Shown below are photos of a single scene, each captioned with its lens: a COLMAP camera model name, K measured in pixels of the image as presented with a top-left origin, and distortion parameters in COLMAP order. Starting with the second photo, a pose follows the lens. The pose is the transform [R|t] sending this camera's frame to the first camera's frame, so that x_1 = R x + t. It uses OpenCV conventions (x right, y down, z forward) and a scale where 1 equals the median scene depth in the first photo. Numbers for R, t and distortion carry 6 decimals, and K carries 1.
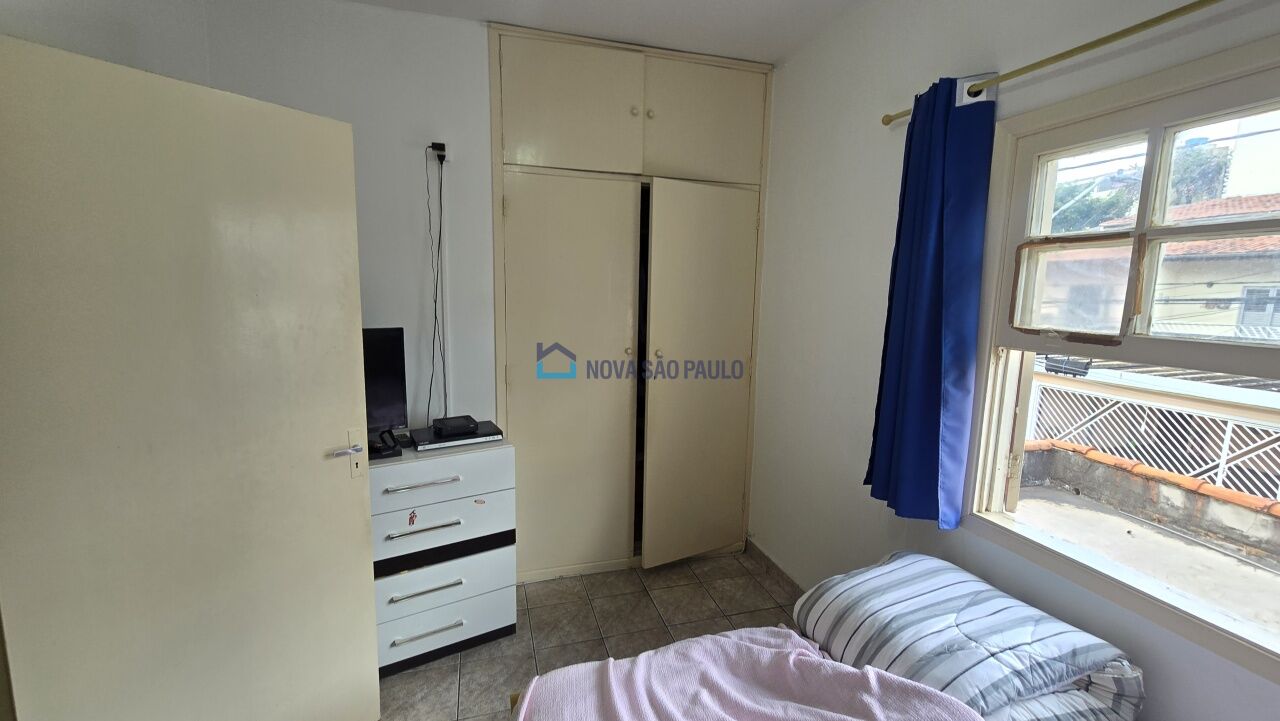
lens RADIAL K [[529.4, 0, 634.3], [0, 529.4, 360.4], [0, 0, 1]] dist [-0.003947, 0.000960]
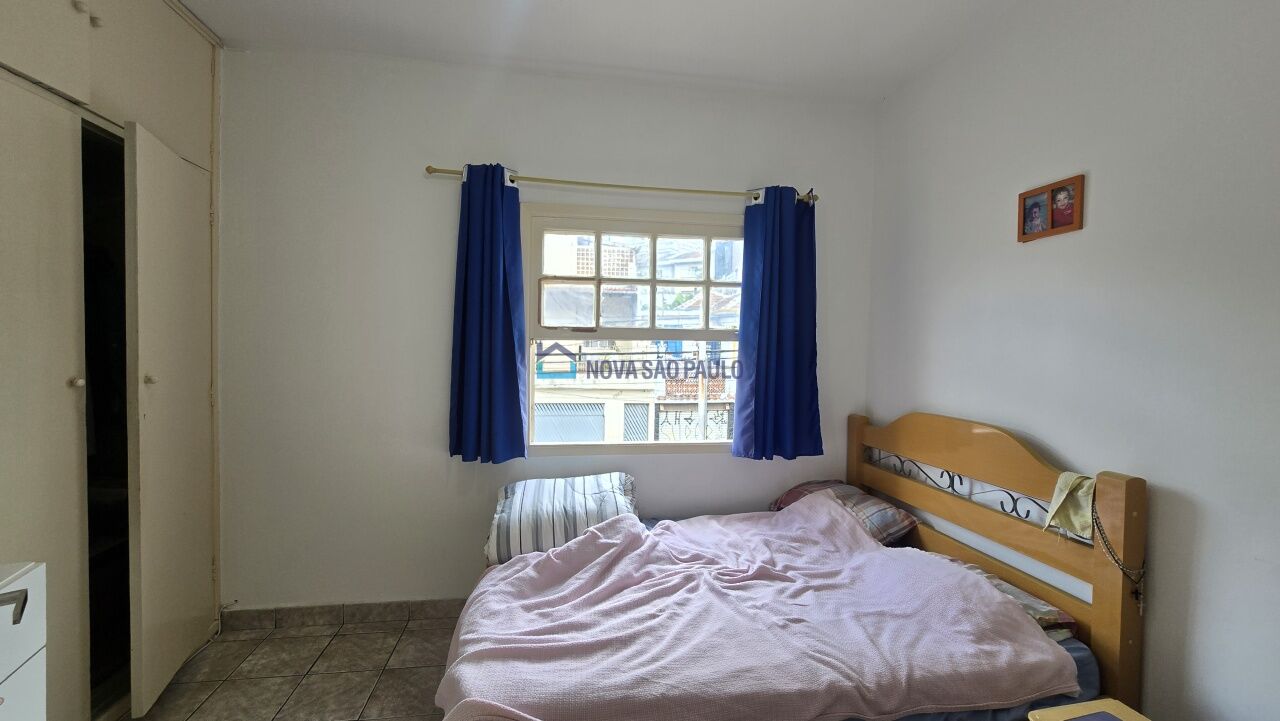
lens RADIAL K [[529.4, 0, 641.1], [0, 529.4, 358.7], [0, 0, 1]] dist [-0.003947, 0.000960]
pose [[0.121714, -0.042872, 0.991639, -0.385327], [0.122813, 0.992040, 0.027816, 0.013590], [-0.984938, 0.118400, 0.126010, 0.198707]]
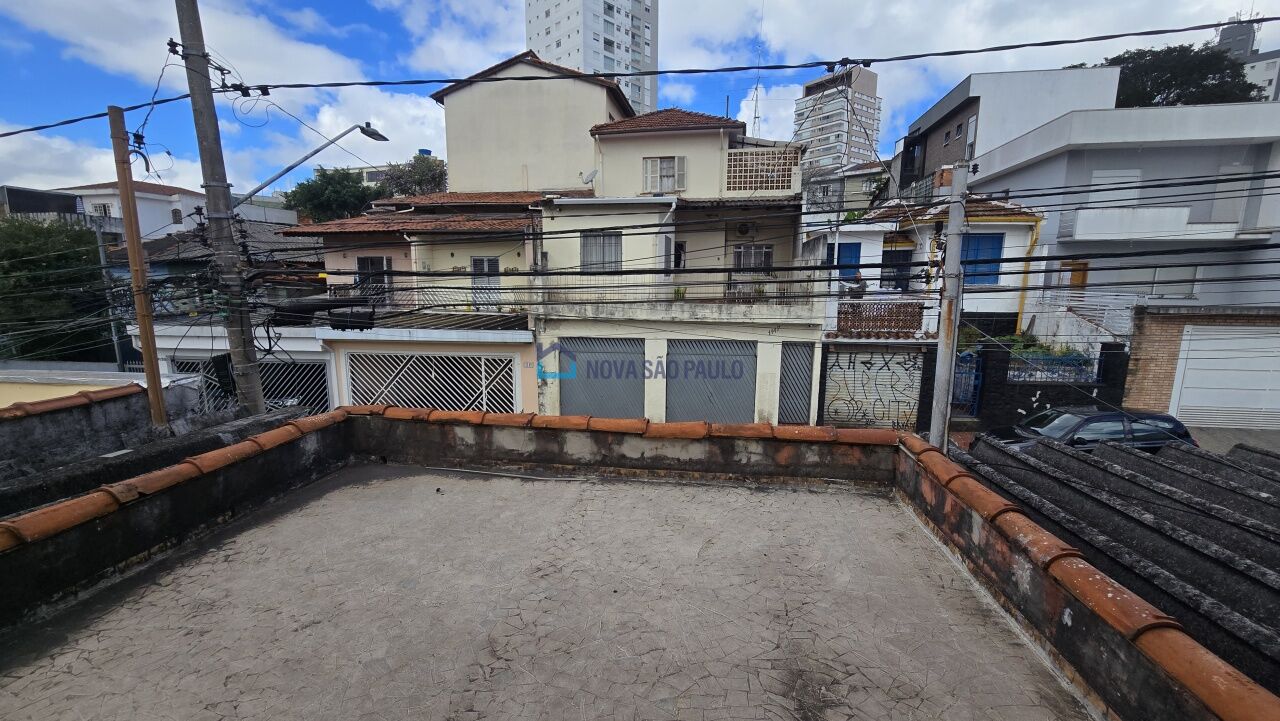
lens RADIAL K [[529.4, 0, 637.8], [0, 529.4, 366.3], [0, 0, 1]] dist [-0.003947, 0.000960]
pose [[0.402808, -0.174680, 0.898461, 0.332687], [0.132925, 0.982377, 0.131400, 0.054246], [-0.905581, 0.066499, 0.418929, 0.332996]]
